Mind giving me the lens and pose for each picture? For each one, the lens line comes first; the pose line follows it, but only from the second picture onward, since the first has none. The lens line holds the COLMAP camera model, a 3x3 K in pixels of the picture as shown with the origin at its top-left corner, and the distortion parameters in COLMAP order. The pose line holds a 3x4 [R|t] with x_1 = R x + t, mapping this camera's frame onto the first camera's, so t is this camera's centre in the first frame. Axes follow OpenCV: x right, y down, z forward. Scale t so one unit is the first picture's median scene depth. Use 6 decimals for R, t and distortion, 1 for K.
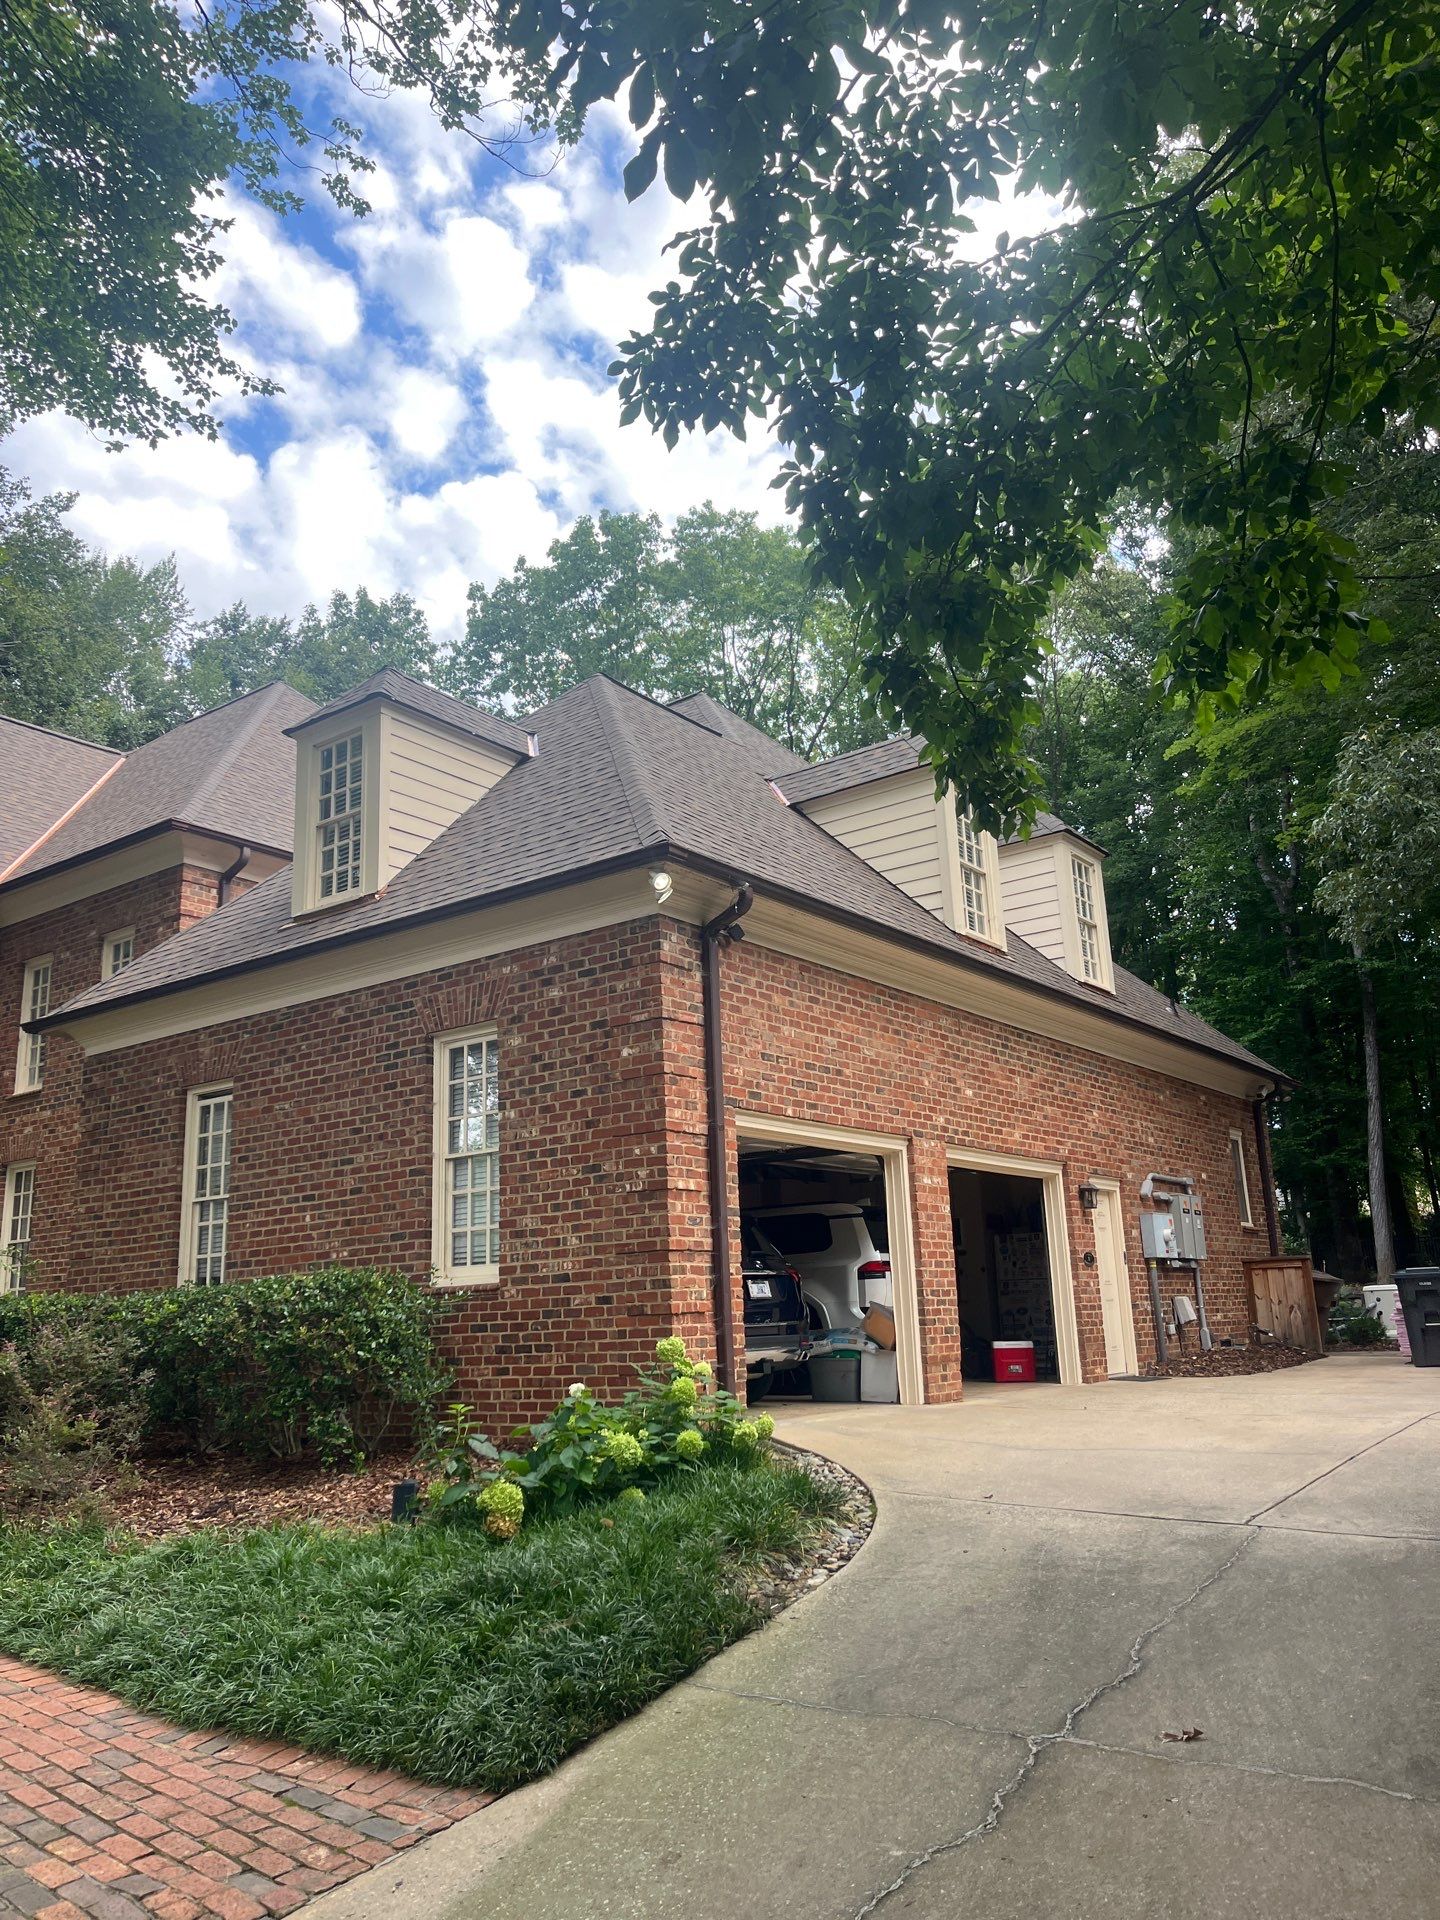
lens RADIAL K [[1459.4, 0, 712.9], [0, 1459.4, 956.0], [0, 0, 1]] dist [0.065385, -0.101697]
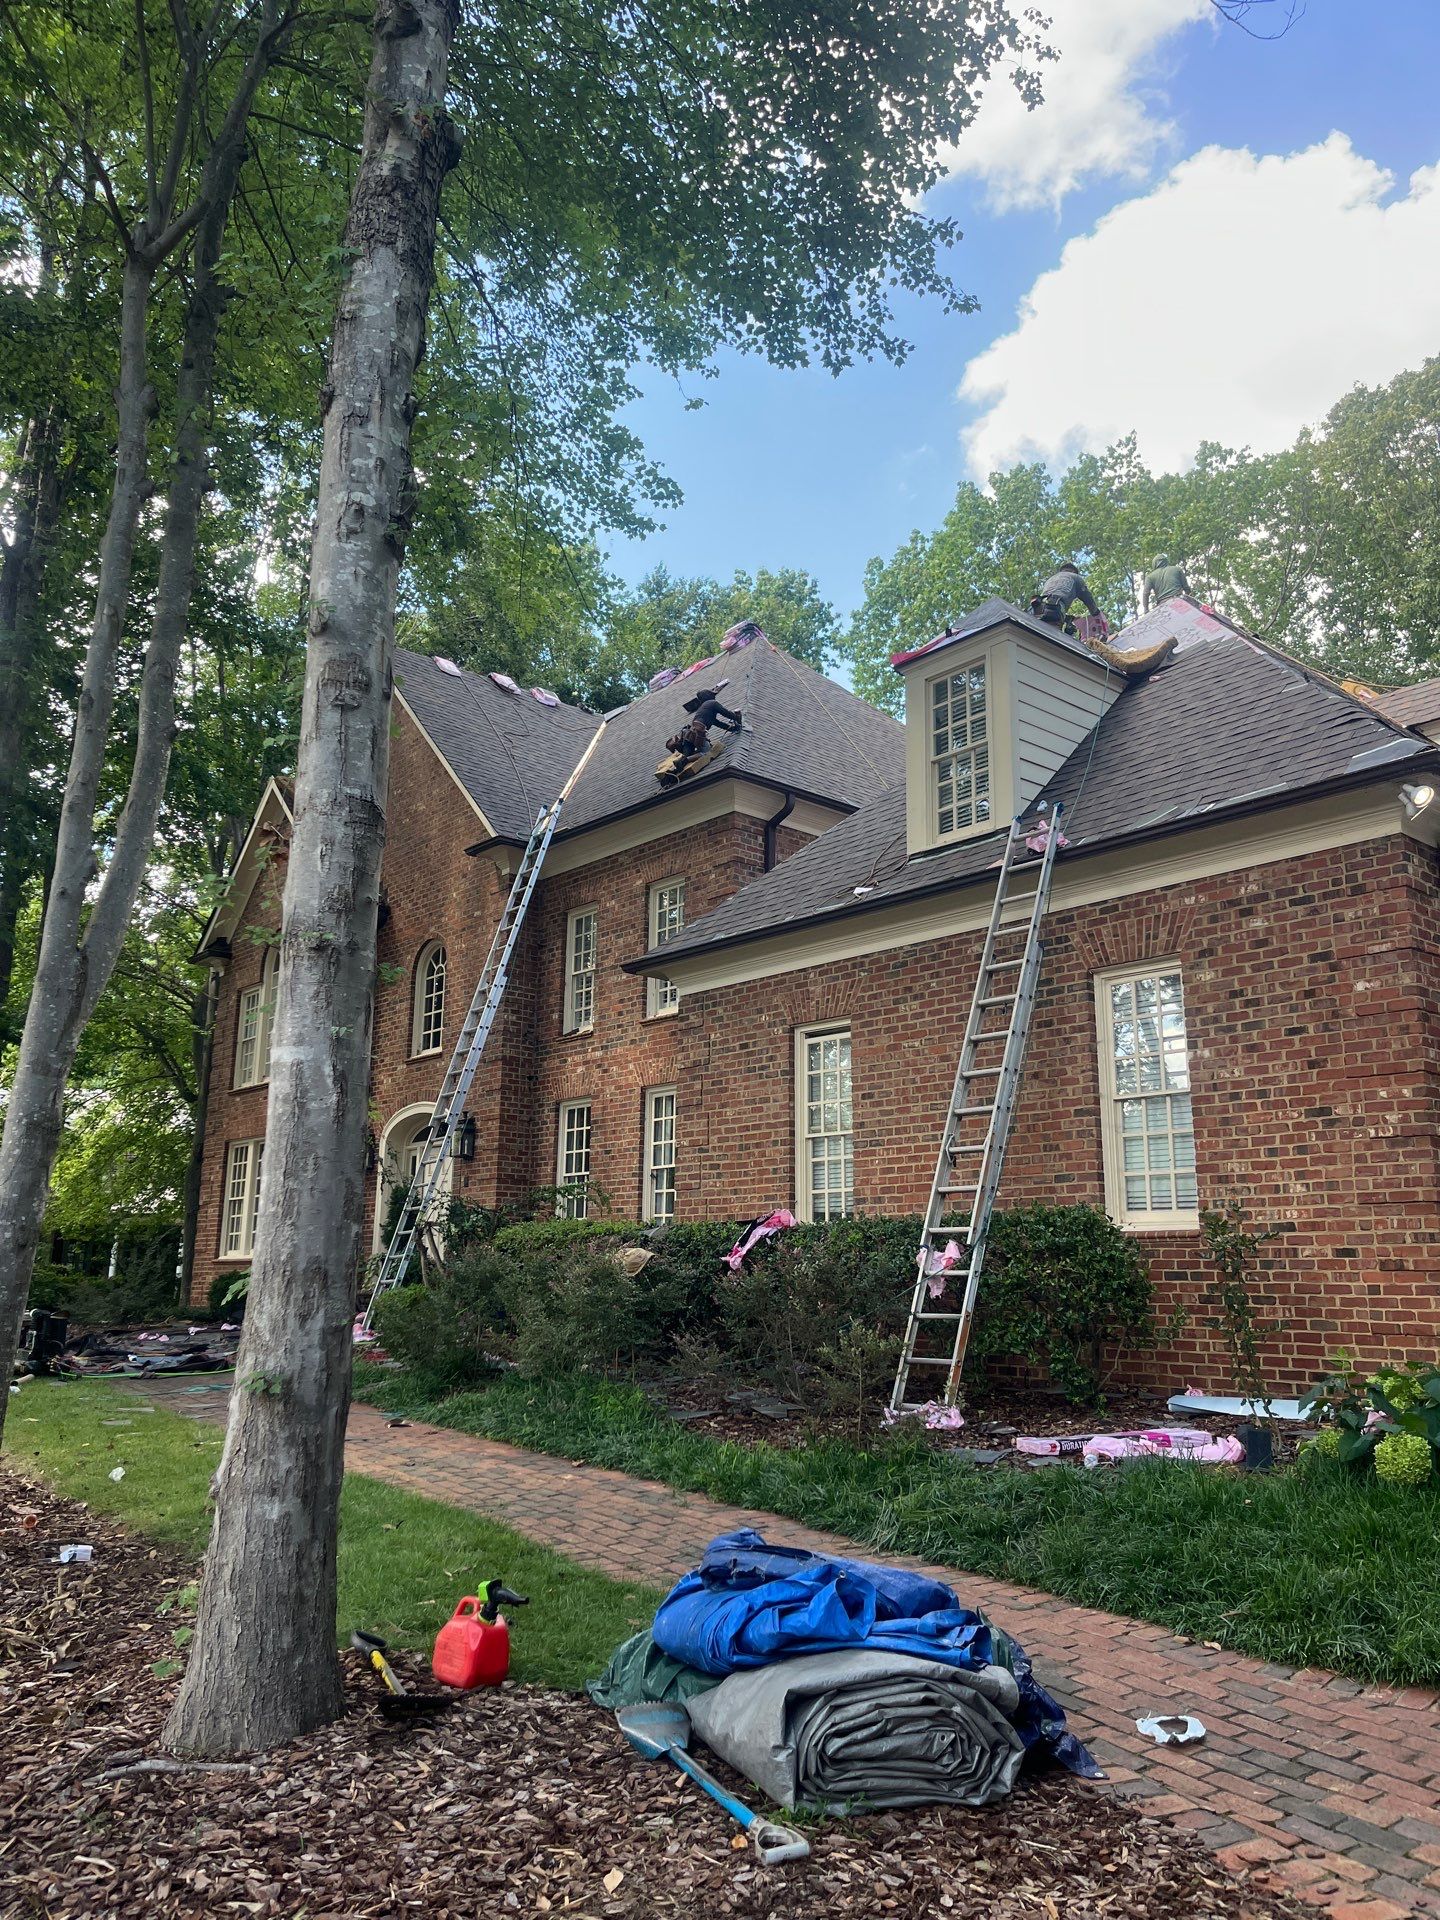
lens RADIAL K [[1459.4, 0, 698.2], [0, 1459.4, 963.8], [0, 0, 1]] dist [0.065385, -0.101697]
pose [[0.973007, 0.002403, -0.230762, -0.226139], [0.003981, 0.999622, 0.027198, 0.022802], [0.230741, -0.027382, 0.972630, 0.006374]]
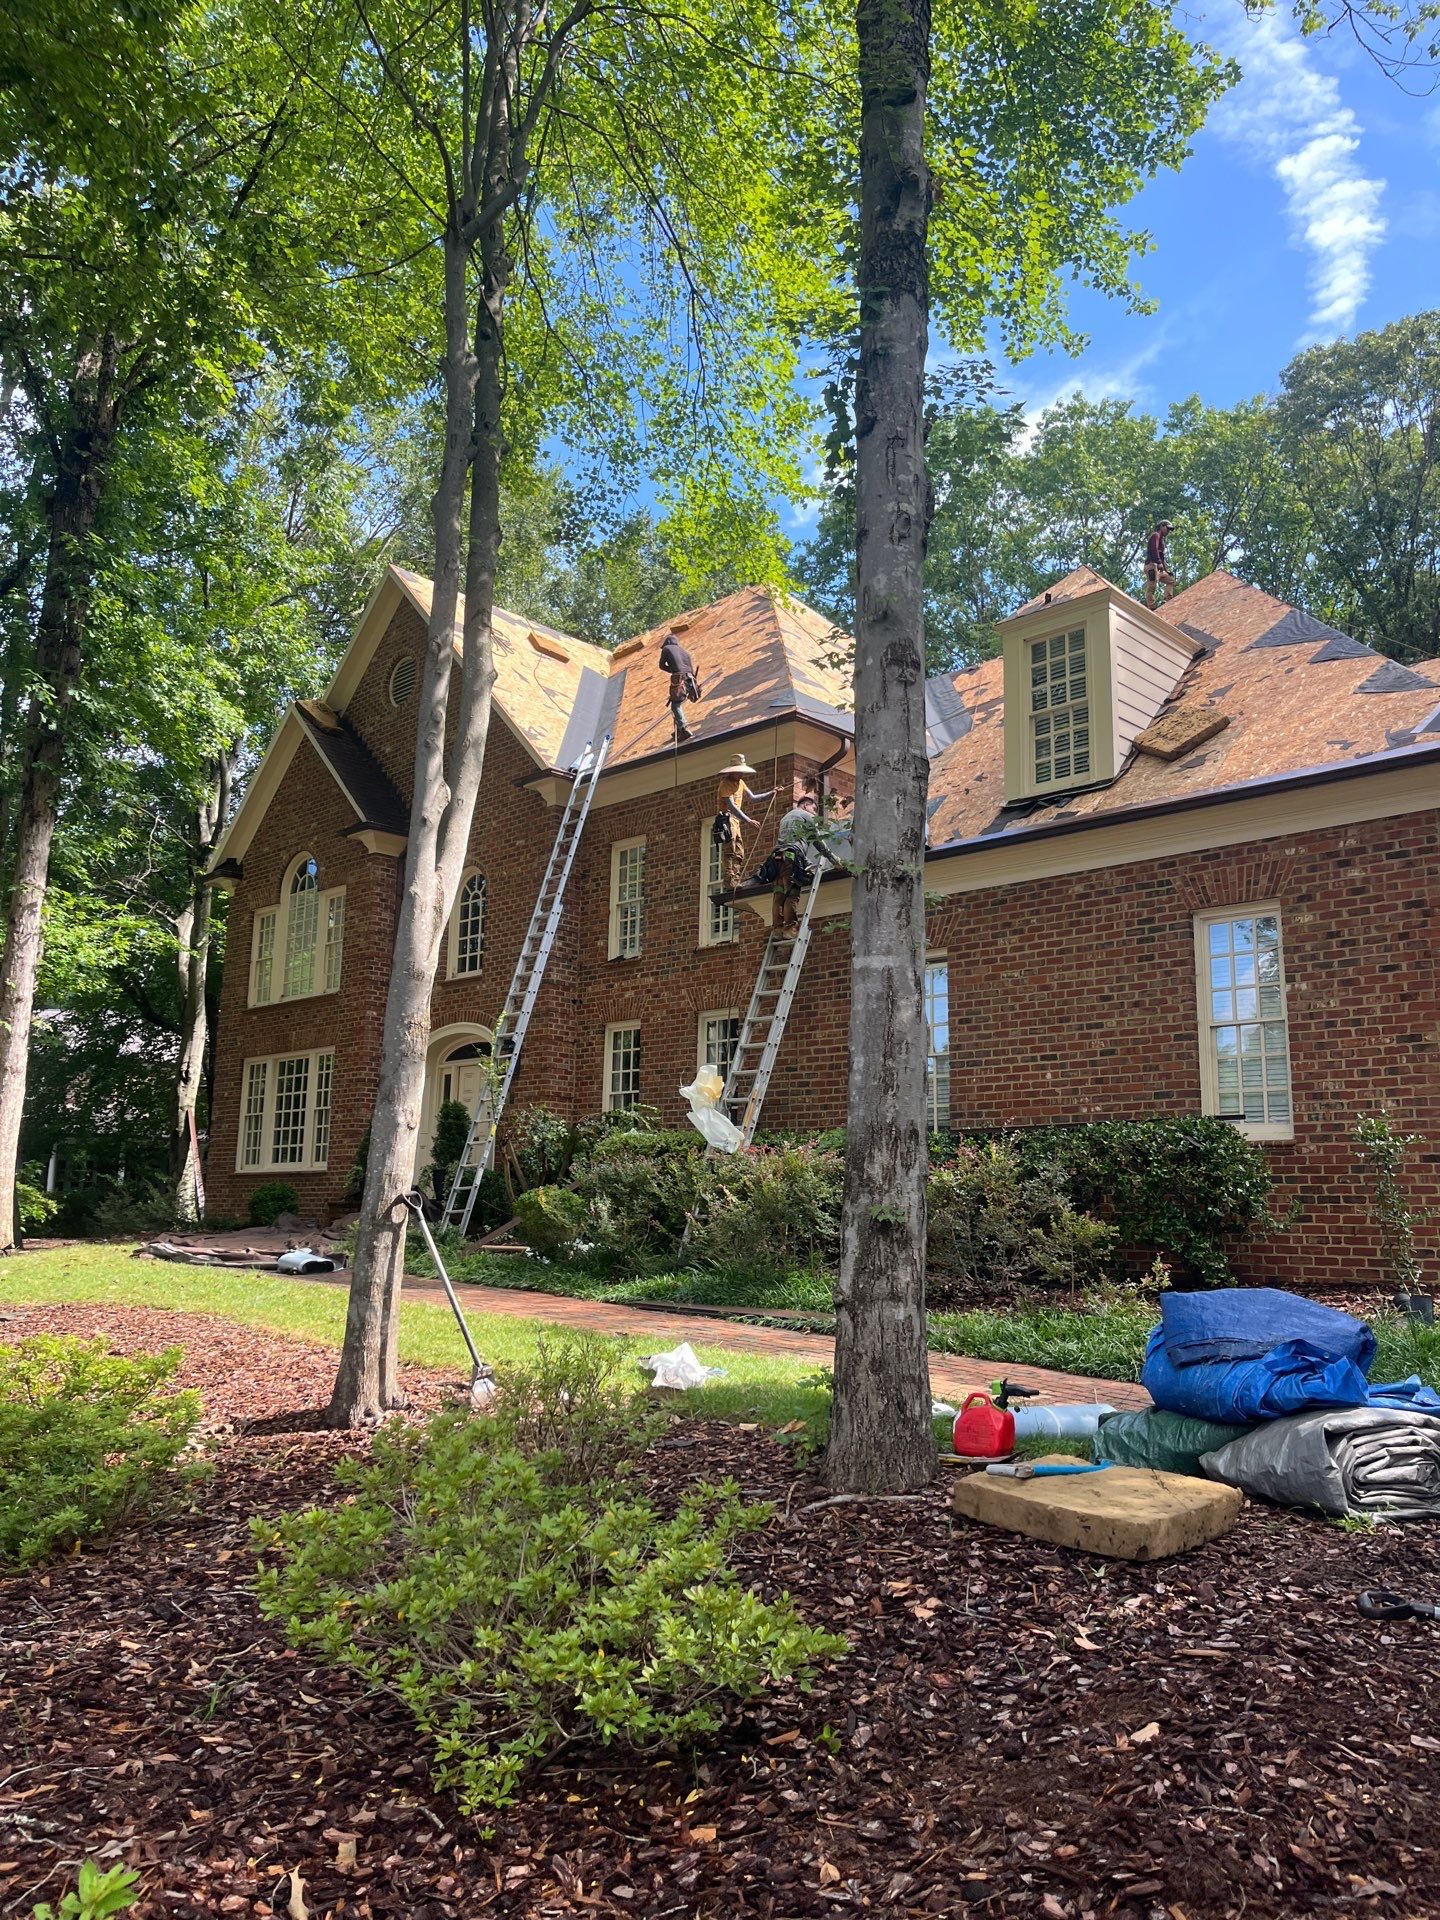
lens RADIAL K [[1459.4, 0, 714.1], [0, 1459.4, 971.9], [0, 0, 1]] dist [0.065385, -0.101697]
pose [[0.989795, 0.034740, -0.138196, -0.397339], [-0.024290, 0.996766, 0.076595, 0.024429], [0.140410, -0.072456, 0.987439, -0.121063]]
